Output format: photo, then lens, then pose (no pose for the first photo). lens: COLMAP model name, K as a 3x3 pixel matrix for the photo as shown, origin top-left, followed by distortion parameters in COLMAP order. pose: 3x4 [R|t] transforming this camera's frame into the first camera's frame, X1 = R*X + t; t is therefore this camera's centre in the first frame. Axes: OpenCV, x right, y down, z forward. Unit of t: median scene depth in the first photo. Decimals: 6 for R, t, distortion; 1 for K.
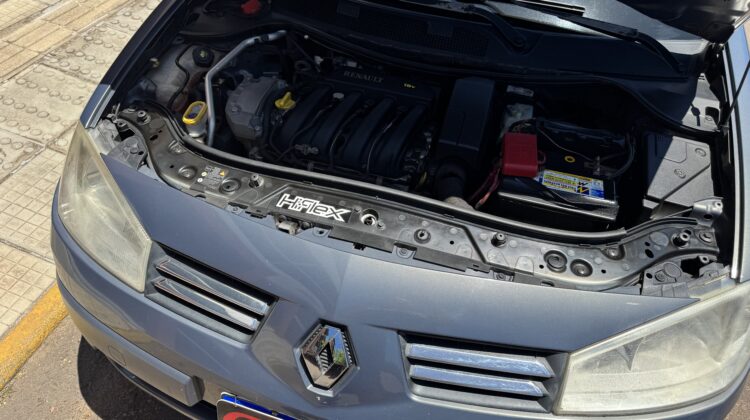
lens RADIAL K [[528.4, 0, 375.0], [0, 528.4, 210.0], [0, 0, 1]] dist [-0.007619, -0.004882]
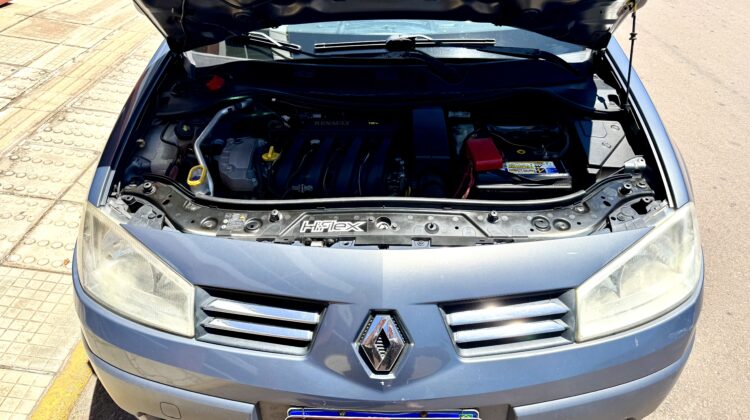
lens RADIAL K [[528.4, 0, 375.0], [0, 528.4, 210.0], [0, 0, 1]] dist [-0.007619, -0.004882]
pose [[0.964103, -0.200105, 0.174539, -0.213038], [0.223392, 0.966577, -0.125797, 0.120539], [-0.143533, 0.160271, 0.976581, -0.131296]]
